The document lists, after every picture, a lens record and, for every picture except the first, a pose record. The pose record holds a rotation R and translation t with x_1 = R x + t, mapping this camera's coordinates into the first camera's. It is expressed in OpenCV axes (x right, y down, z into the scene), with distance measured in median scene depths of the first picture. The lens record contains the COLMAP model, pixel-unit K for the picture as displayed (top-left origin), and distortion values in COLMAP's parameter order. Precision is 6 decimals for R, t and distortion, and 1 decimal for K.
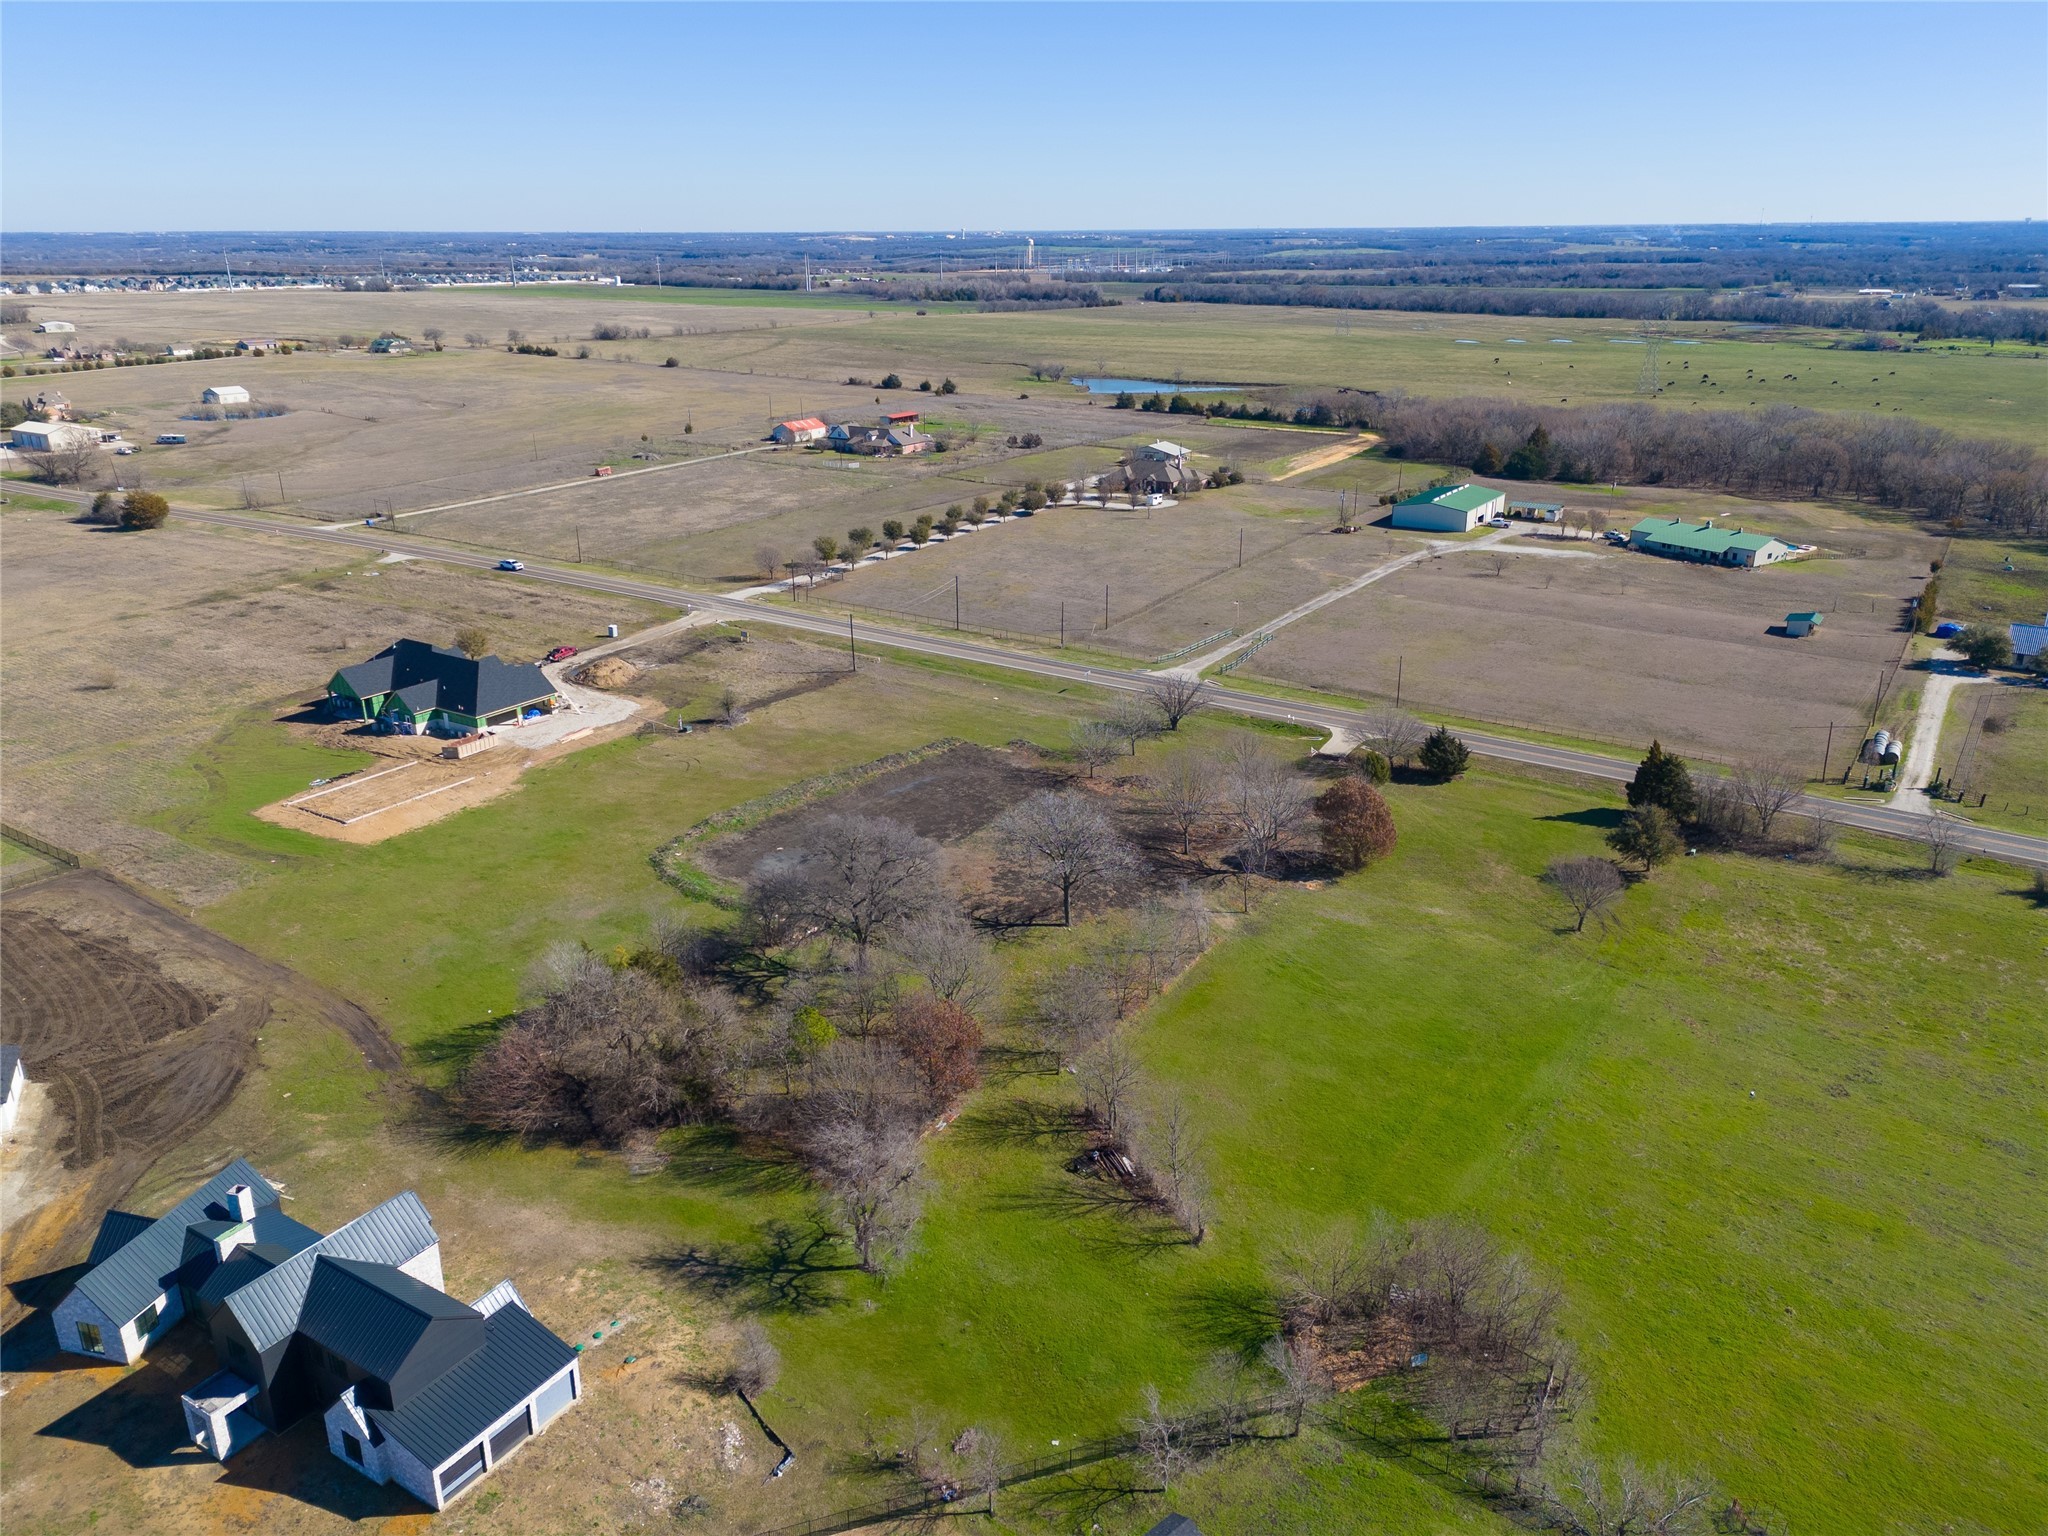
lens RADIAL K [[1440.1, 0, 992.4], [0, 1440.1, 766.5], [0, 0, 1]] dist [0.088477, -0.103642]
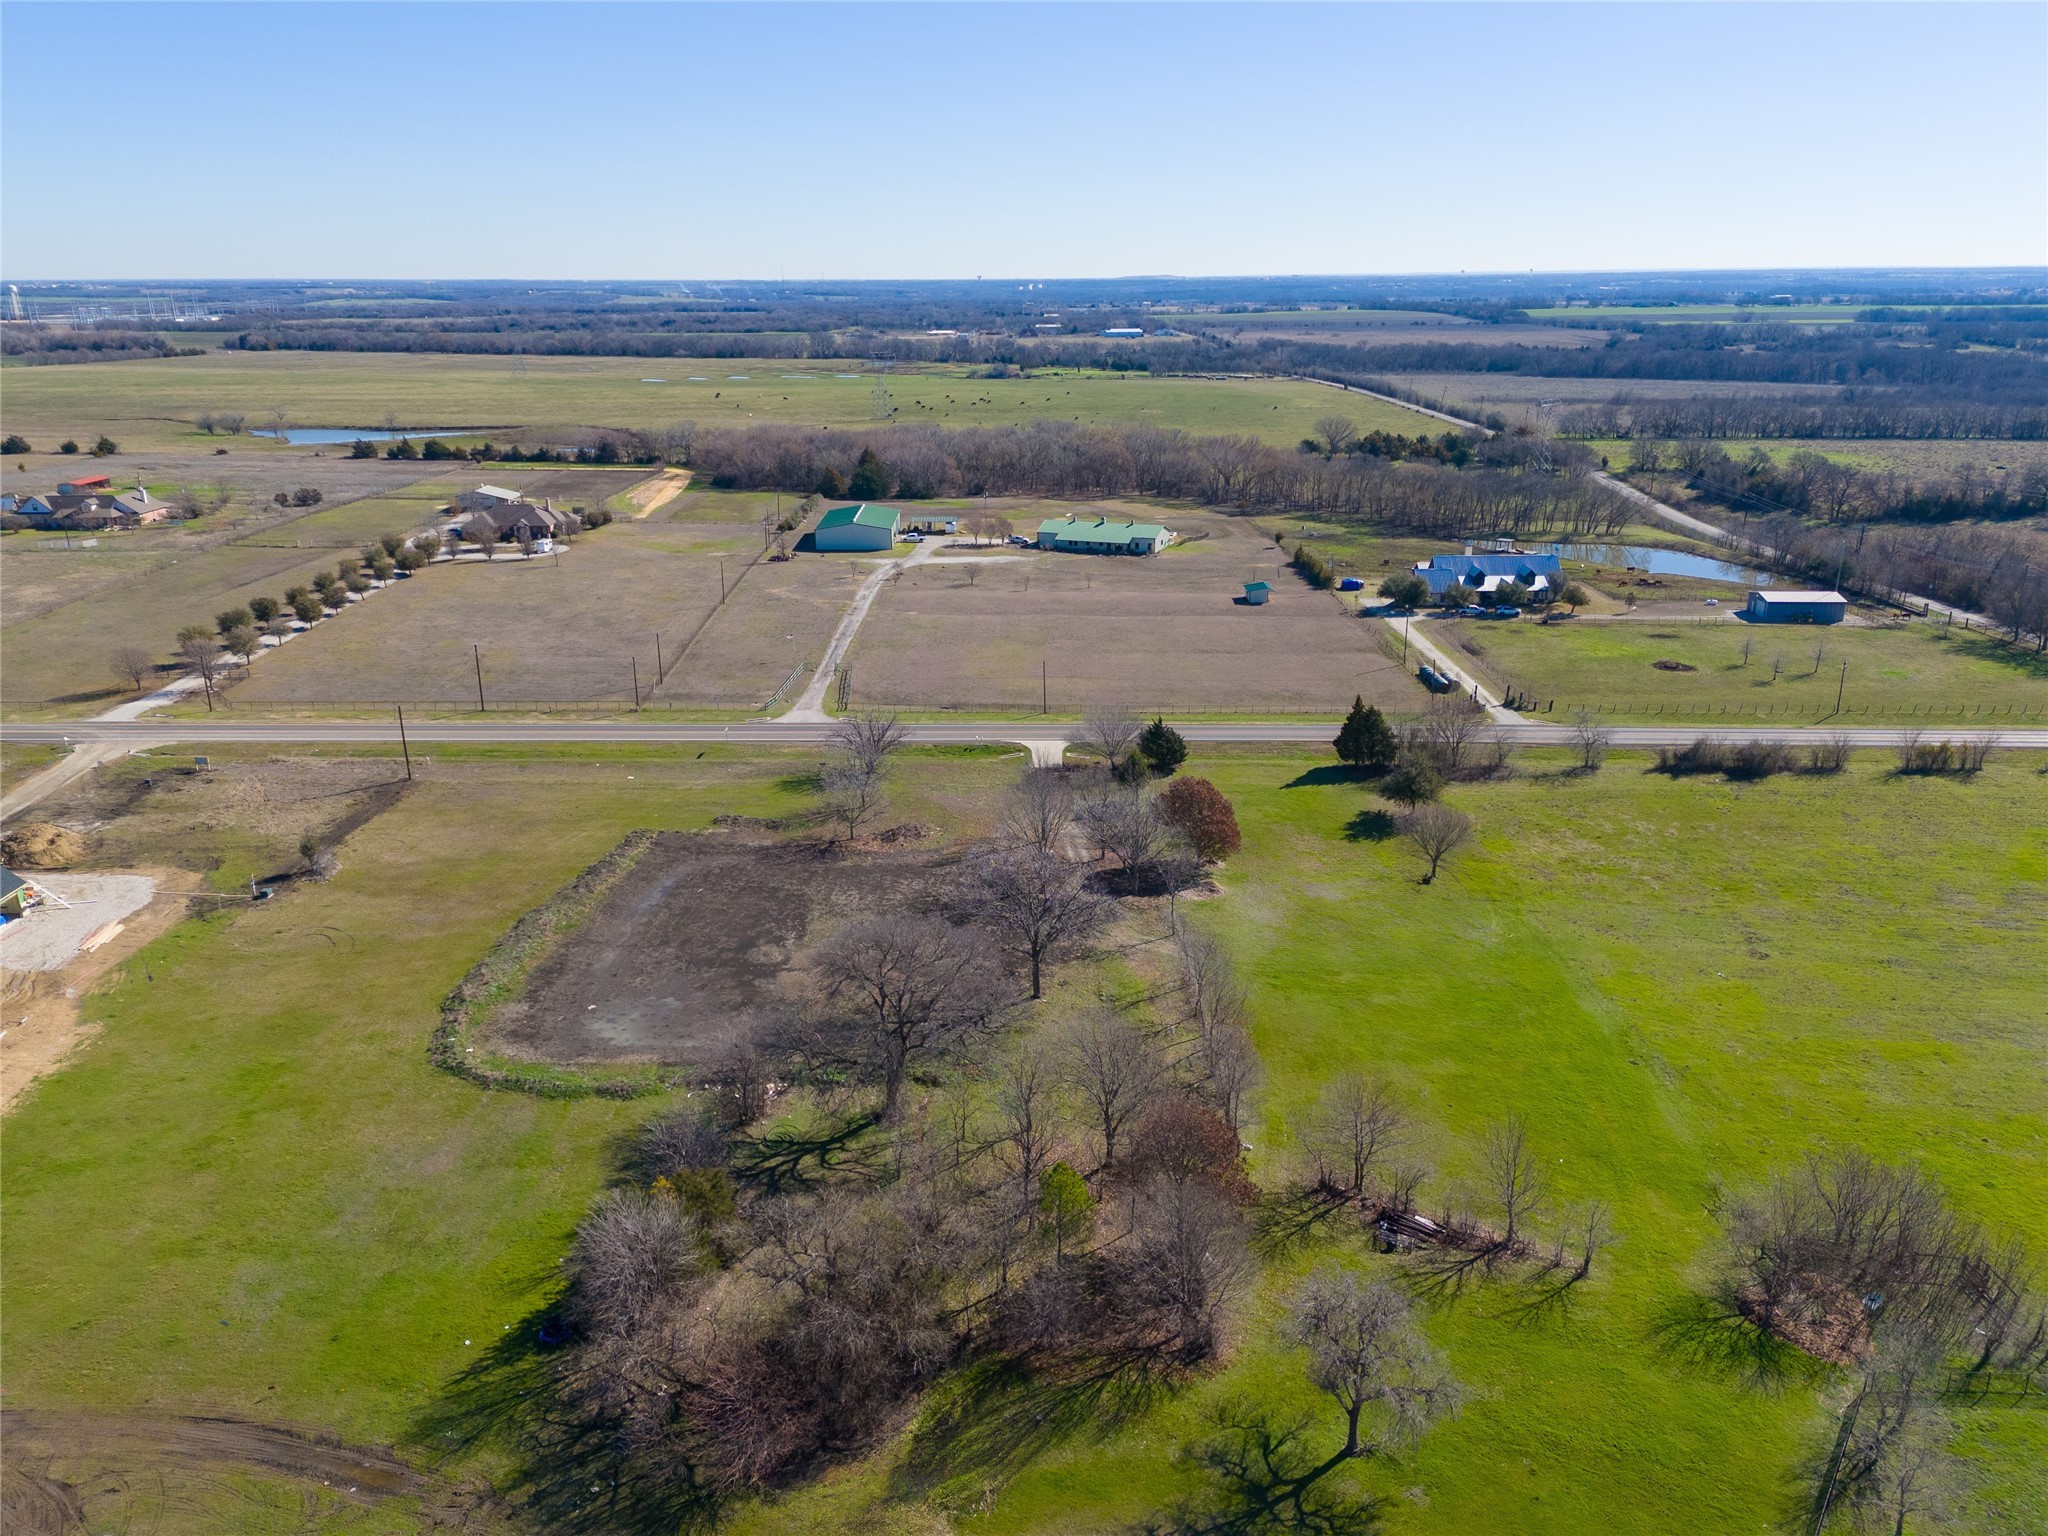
lens RADIAL K [[1440.1, 0, 992.4], [0, 1440.1, 766.5], [0, 0, 1]] dist [0.088477, -0.103642]
pose [[0.832977, -0.174721, 0.524996, -0.234366], [0.190440, 0.981394, 0.024452, -0.030467], [-0.519501, 0.079613, 0.850753, 0.153192]]
